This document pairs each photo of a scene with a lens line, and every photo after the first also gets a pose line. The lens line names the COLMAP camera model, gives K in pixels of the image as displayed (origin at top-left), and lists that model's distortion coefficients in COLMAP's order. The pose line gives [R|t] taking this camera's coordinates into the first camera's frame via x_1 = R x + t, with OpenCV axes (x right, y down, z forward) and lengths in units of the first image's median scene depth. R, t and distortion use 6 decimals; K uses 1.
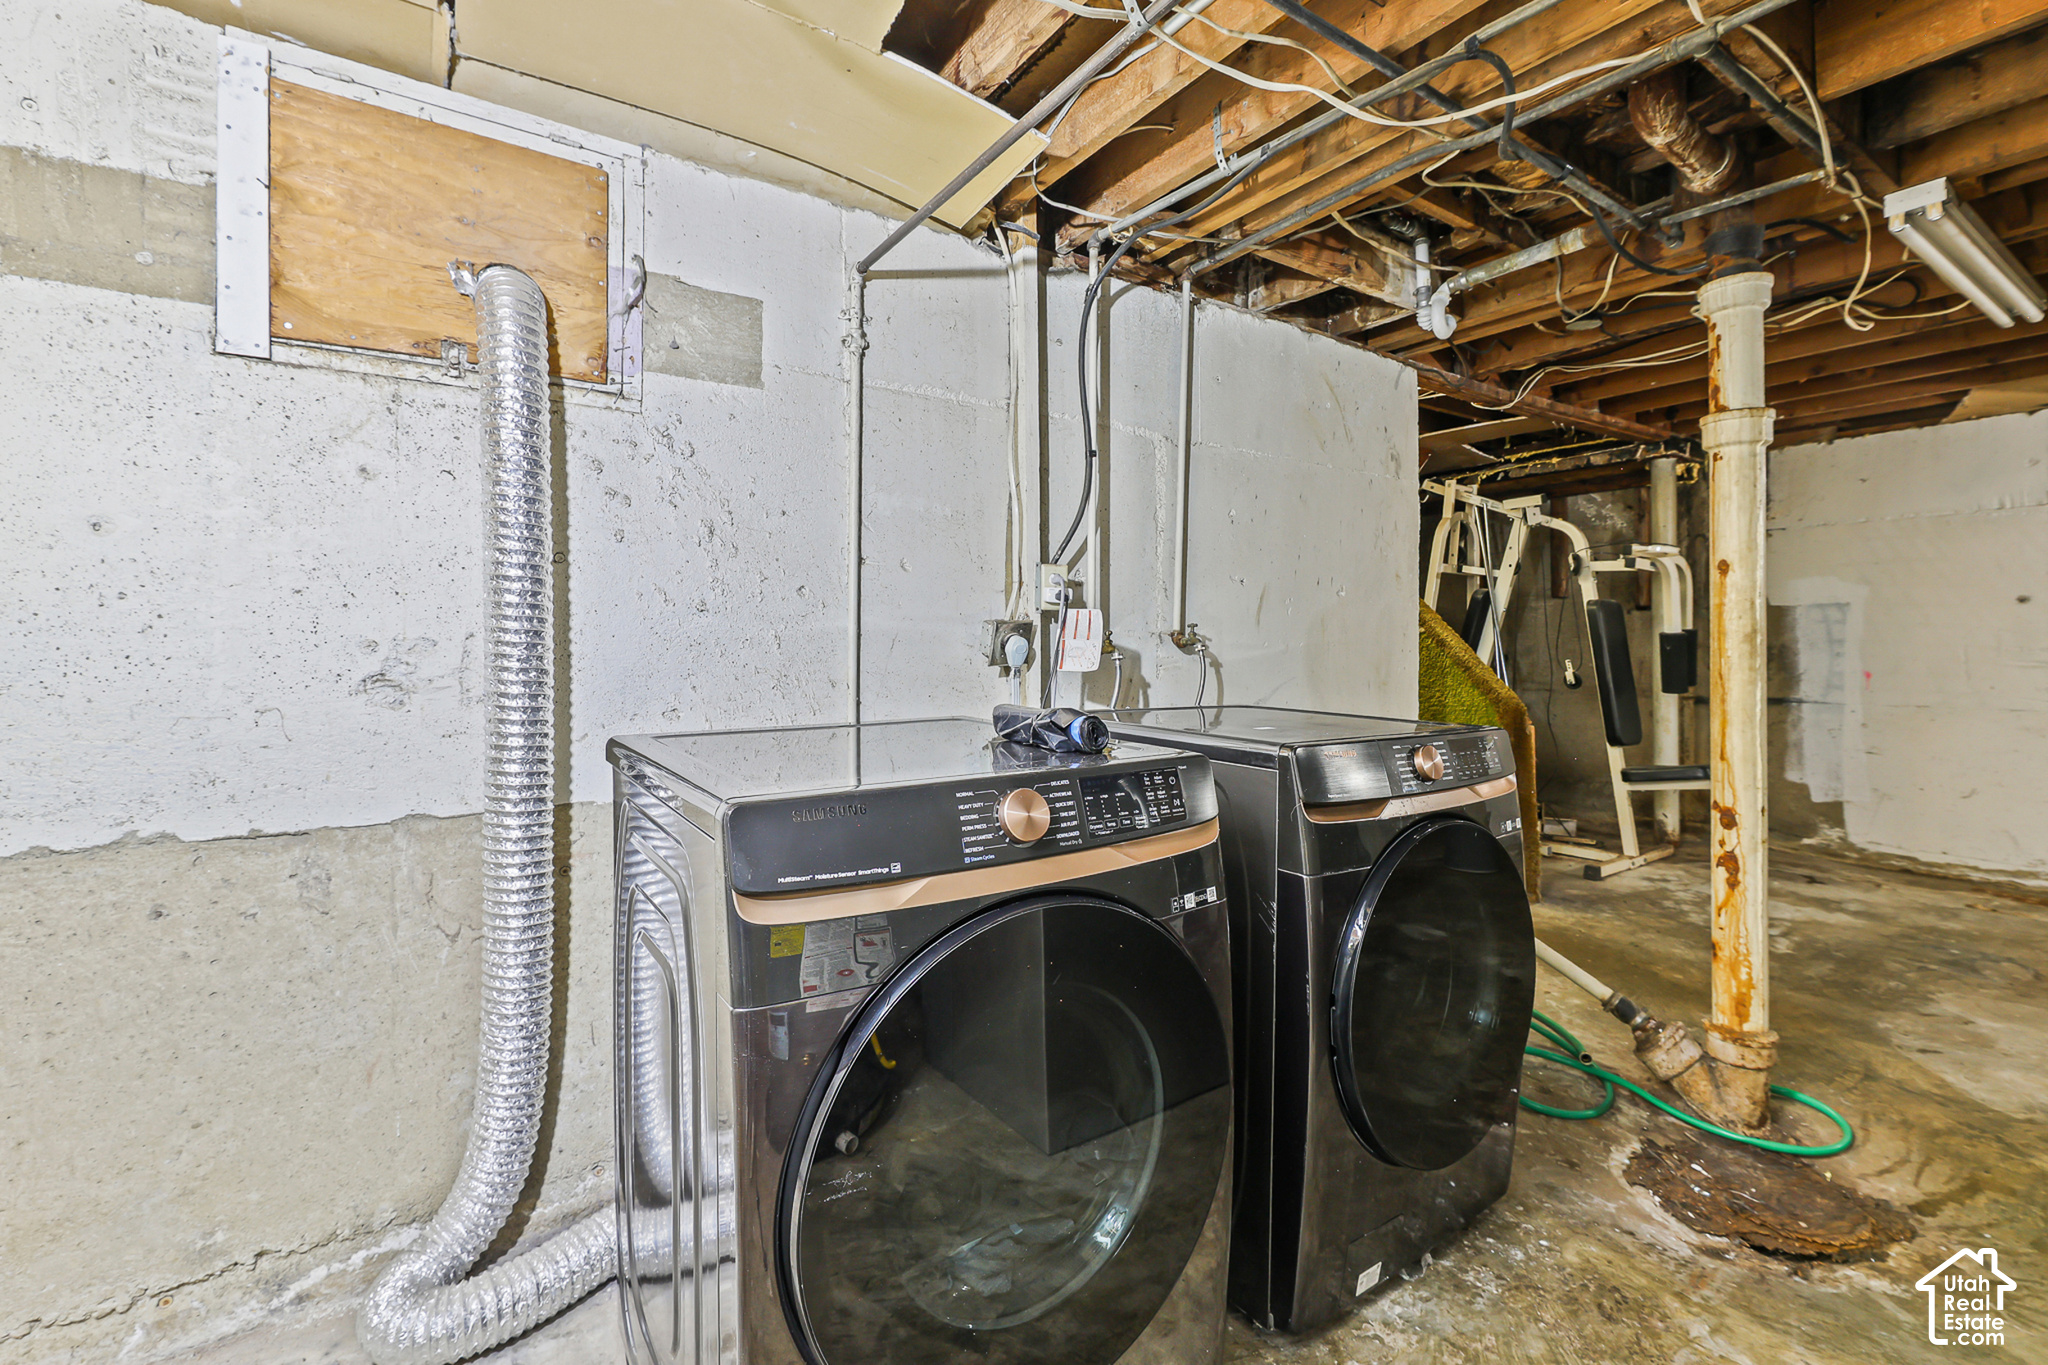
lens RADIAL K [[872.9, 0, 1020.6], [0, 872.9, 642.6], [0, 0, 1]] dist [0.001766, 0.000365]
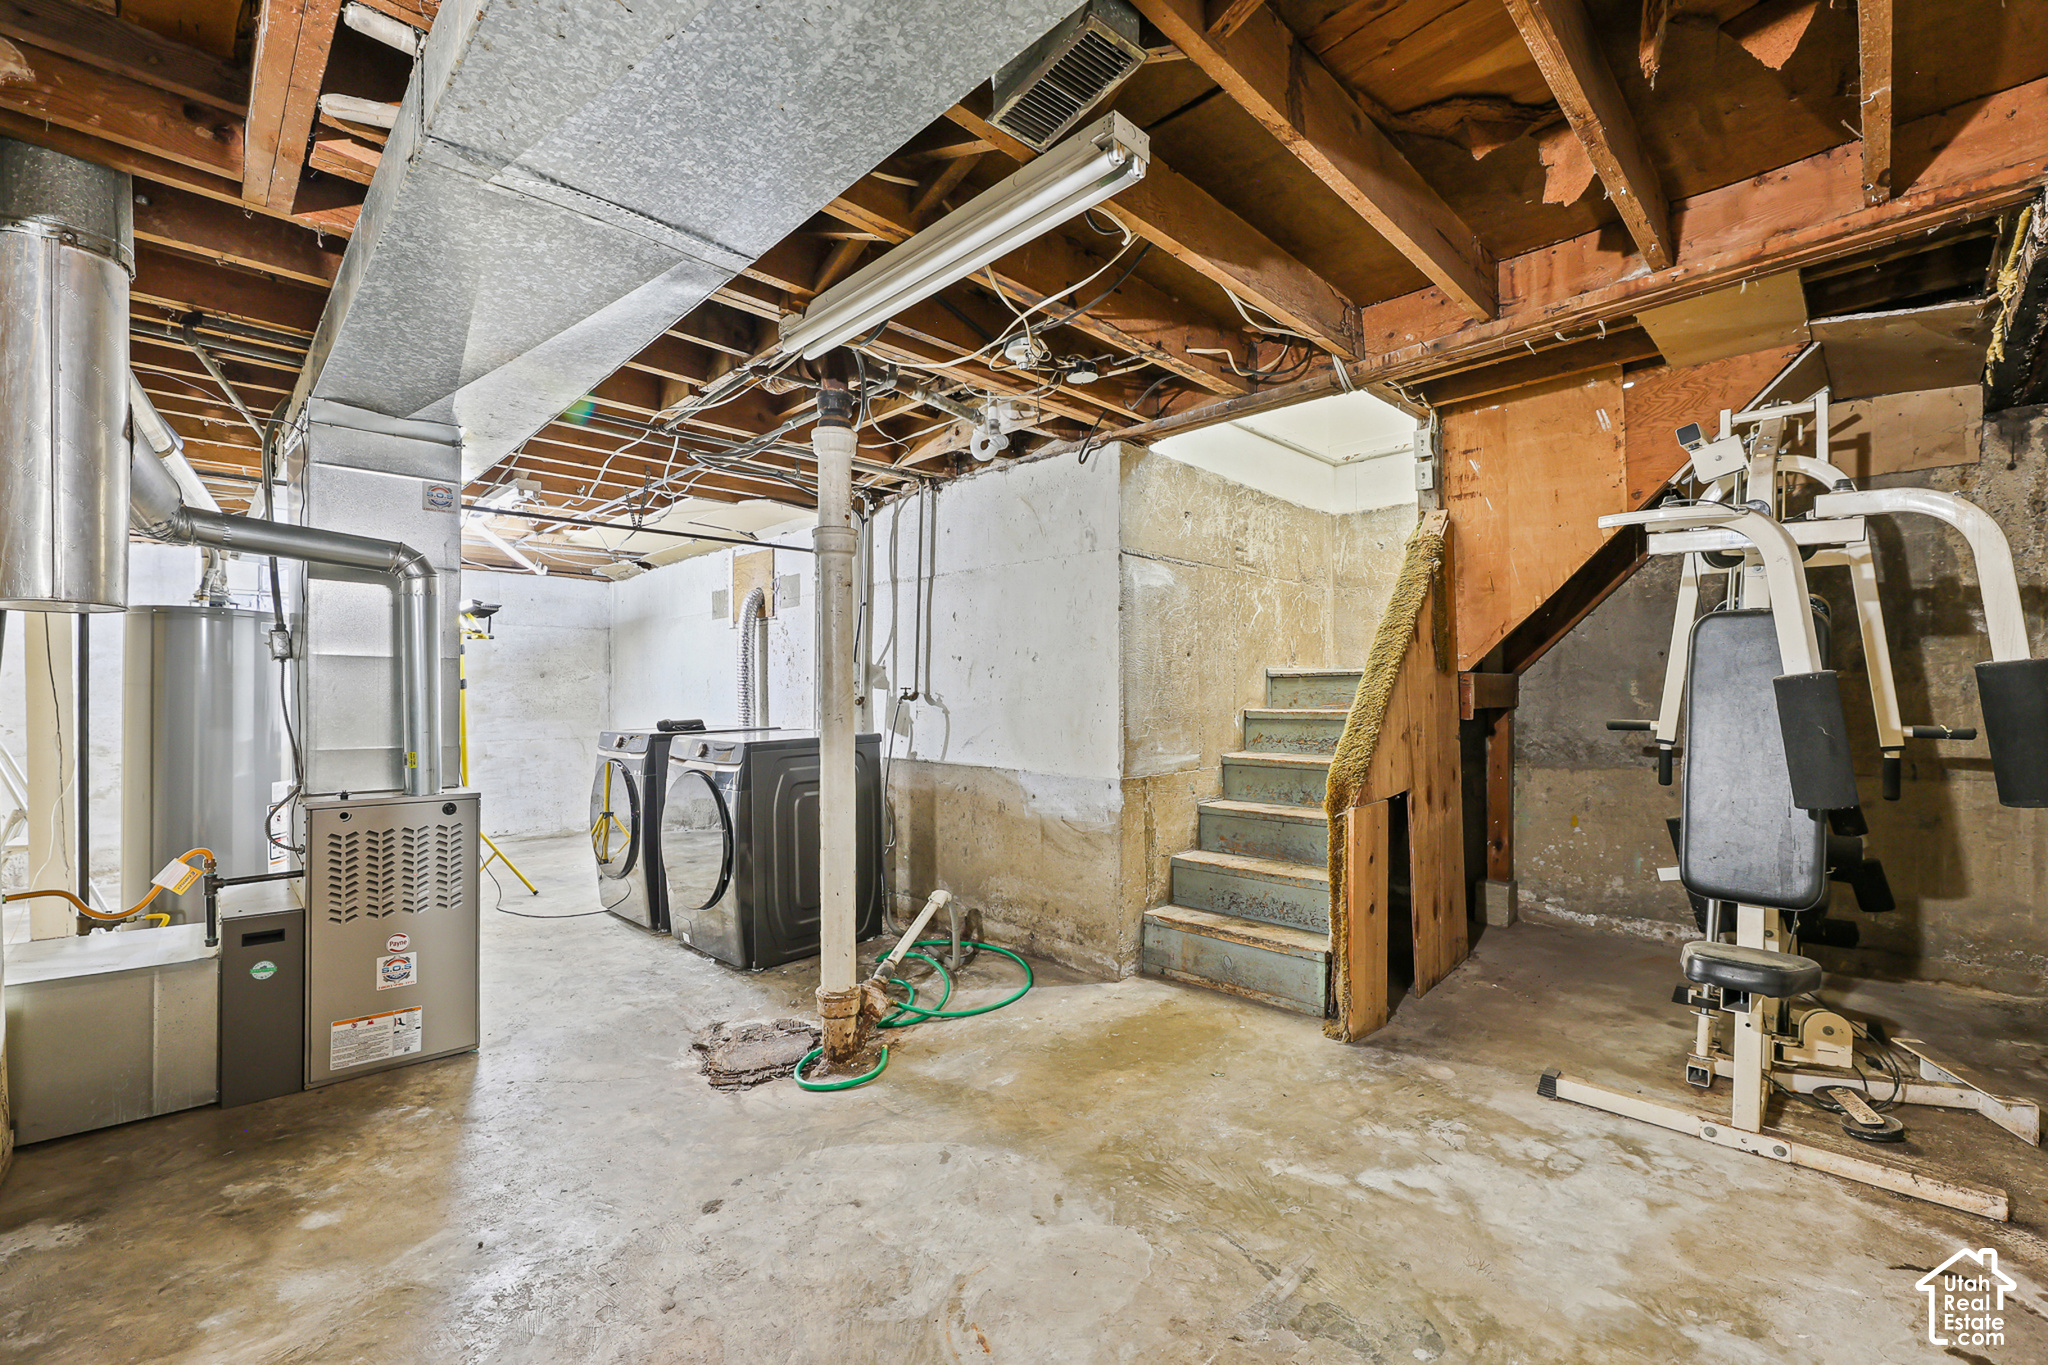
lens RADIAL K [[840.8, 0, 1024.0], [0, 840.8, 682.5], [0, 0, 1]] dist [-0.001183, -0.000183]
pose [[0.202230, -0.009651, -0.979290, 1.760629], [0.001739, 0.999953, -0.009496, -0.012878], [0.979336, 0.000217, 0.202238, 0.837908]]
